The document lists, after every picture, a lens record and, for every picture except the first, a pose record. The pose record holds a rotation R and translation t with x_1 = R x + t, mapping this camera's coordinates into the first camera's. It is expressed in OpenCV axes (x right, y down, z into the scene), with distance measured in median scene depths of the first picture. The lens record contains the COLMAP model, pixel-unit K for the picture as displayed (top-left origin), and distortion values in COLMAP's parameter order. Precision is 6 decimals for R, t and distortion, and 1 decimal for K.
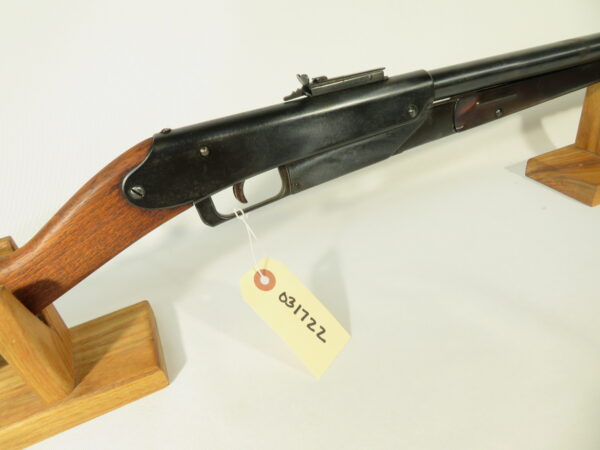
lens RADIAL K [[437.9, 0, 300.0], [0, 437.9, 225.0], [0, 0, 1]] dist [-0.008433, 0.004258]
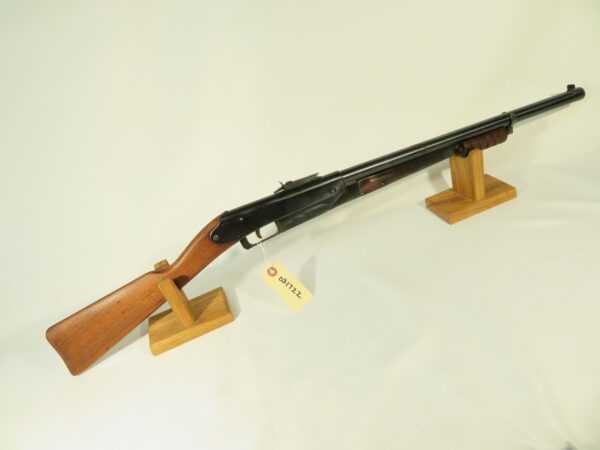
lens RADIAL K [[437.9, 0, 300.0], [0, 437.9, 225.0], [0, 0, 1]] dist [-0.008433, 0.004258]
pose [[0.988112, -0.074563, -0.134440, 0.380755], [0.069774, 0.996761, -0.039998, -0.013806], [0.136987, 0.030142, 0.990114, -1.214069]]
